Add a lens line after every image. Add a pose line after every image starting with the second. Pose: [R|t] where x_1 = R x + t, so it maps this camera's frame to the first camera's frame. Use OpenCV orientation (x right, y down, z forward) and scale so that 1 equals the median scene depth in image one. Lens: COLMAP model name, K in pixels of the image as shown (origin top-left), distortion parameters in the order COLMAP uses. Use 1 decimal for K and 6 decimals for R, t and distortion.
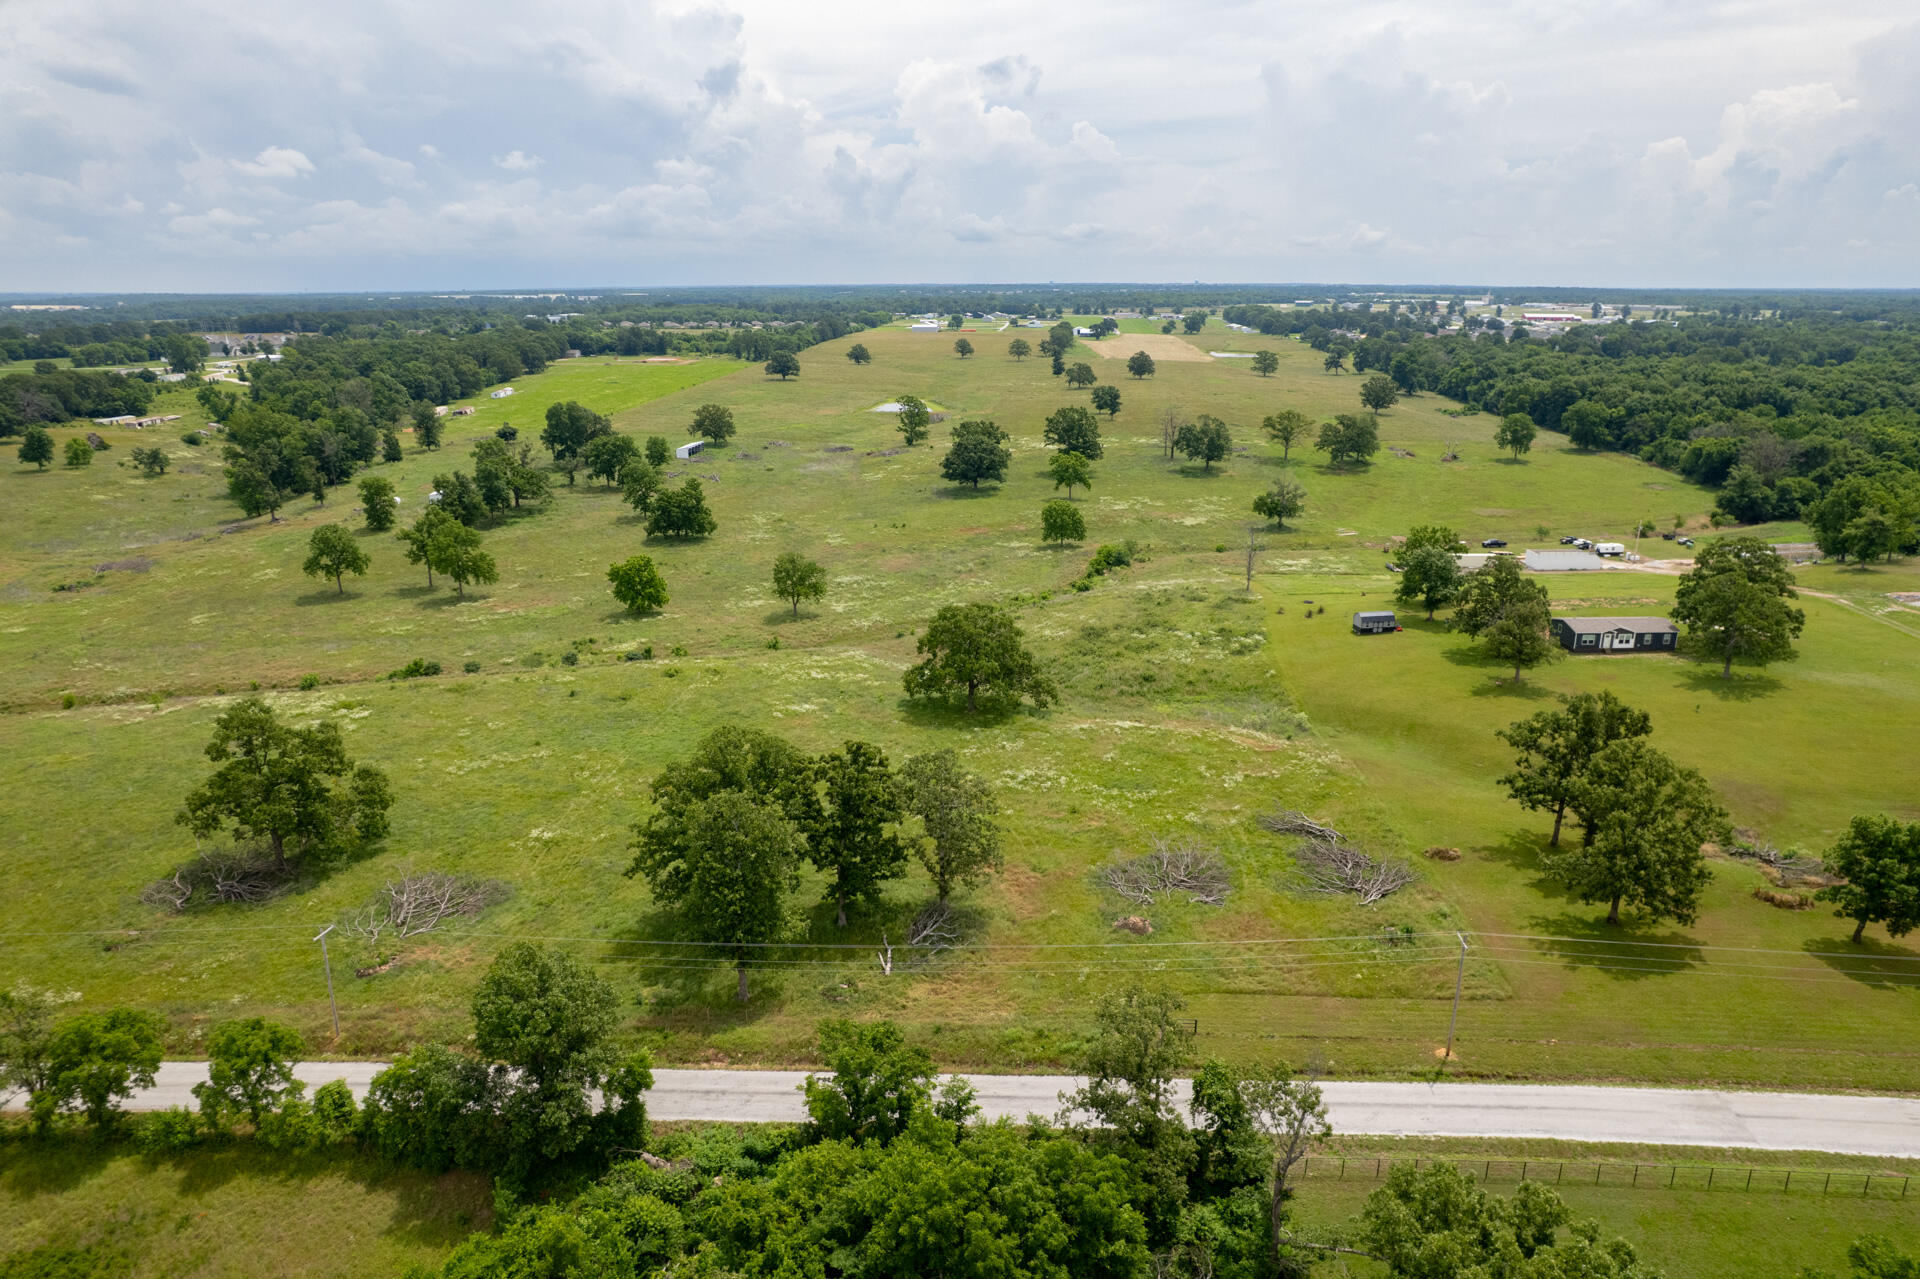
lens RADIAL K [[1231.1, 0, 967.3], [0, 1231.1, 649.8], [0, 0, 1]] dist [-0.076457, 0.068695]
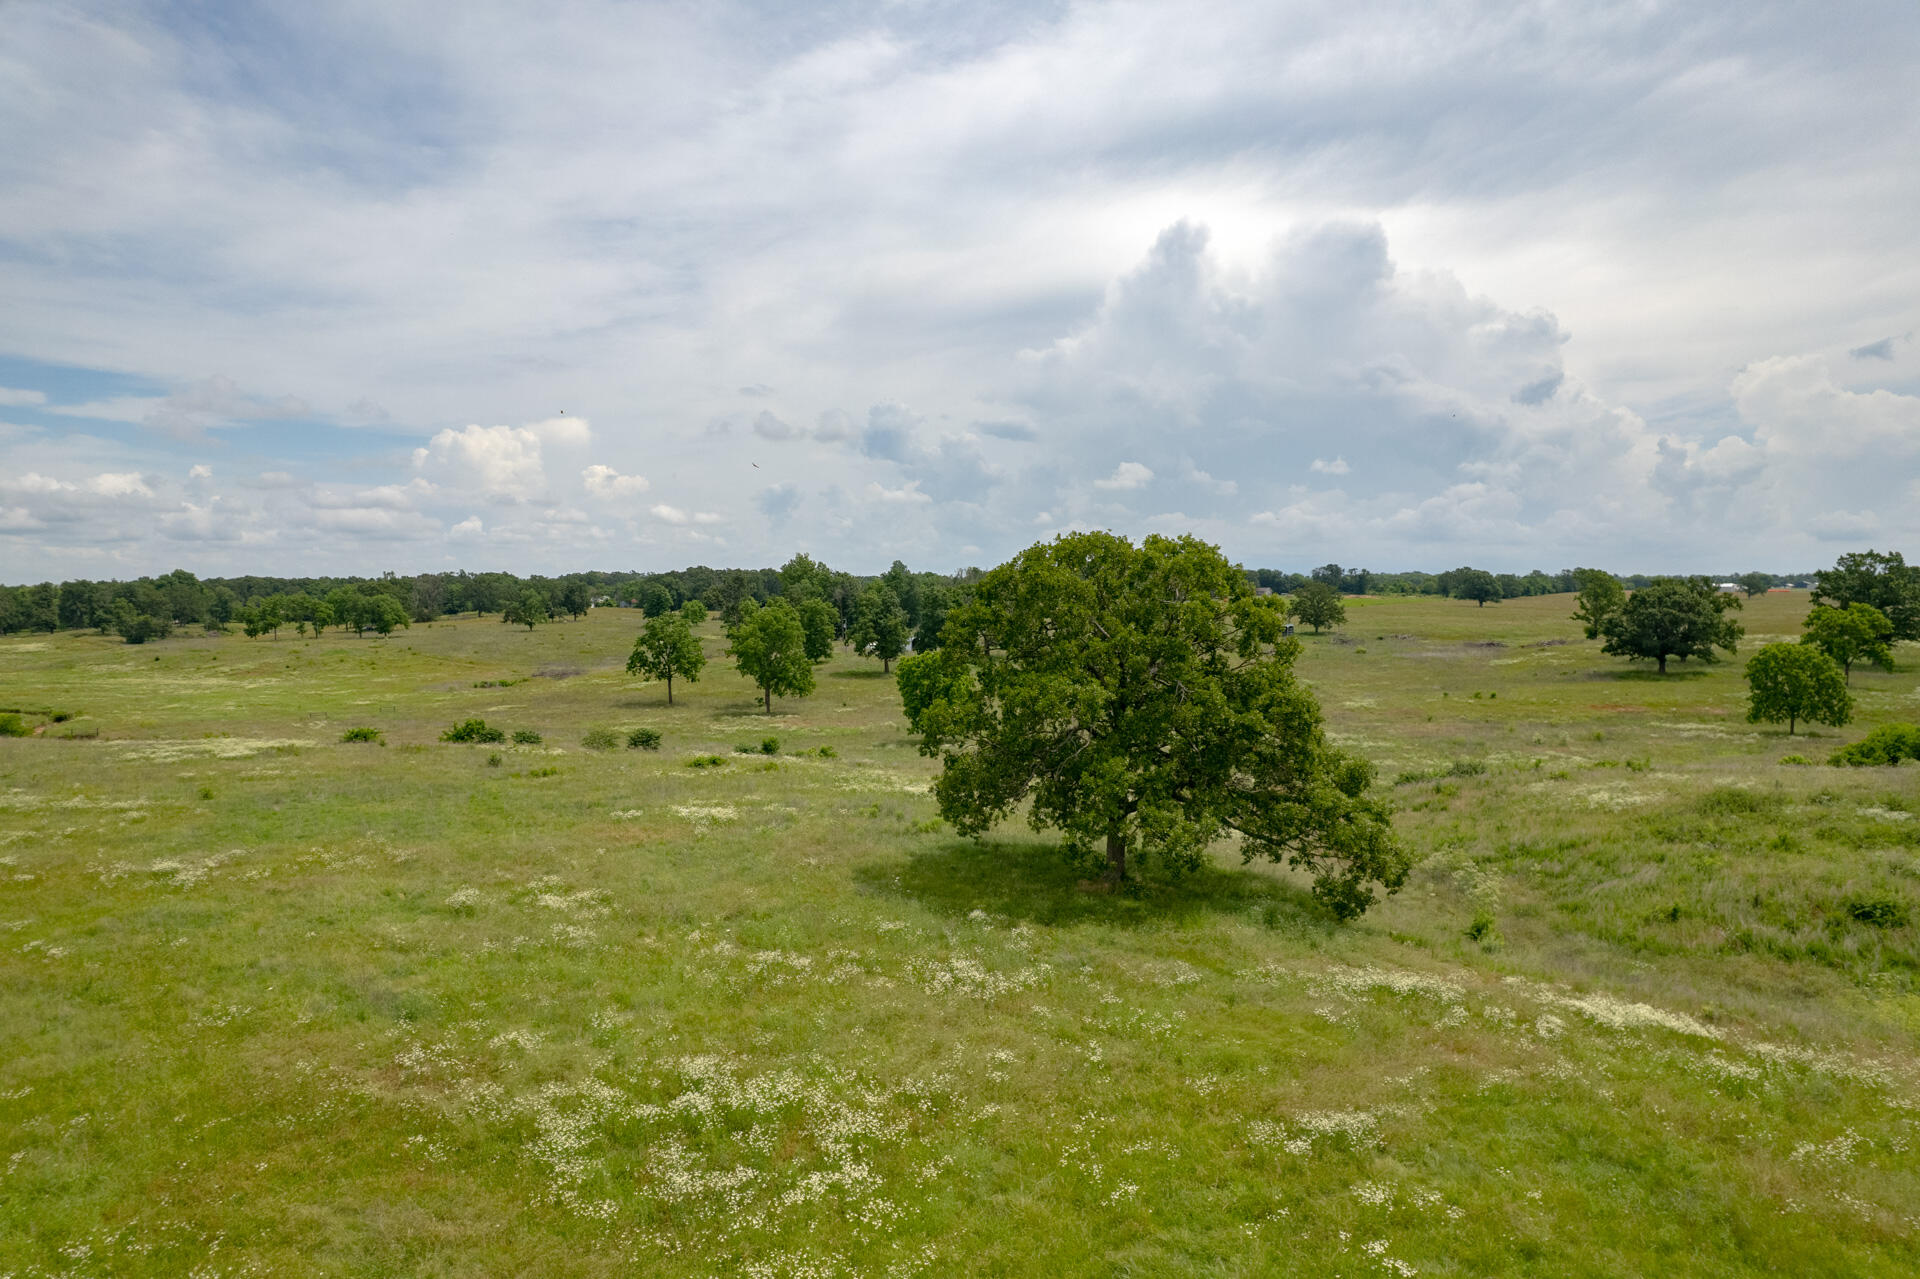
lens RADIAL K [[1231.1, 0, 972.5], [0, 1231.1, 658.6], [0, 0, 1]] dist [-0.076457, 0.068695]
pose [[0.817633, 0.033425, -0.574769, 0.089534], [-0.165854, 0.969668, -0.179544, 0.032817], [0.551334, 0.242129, 0.798376, 0.433464]]
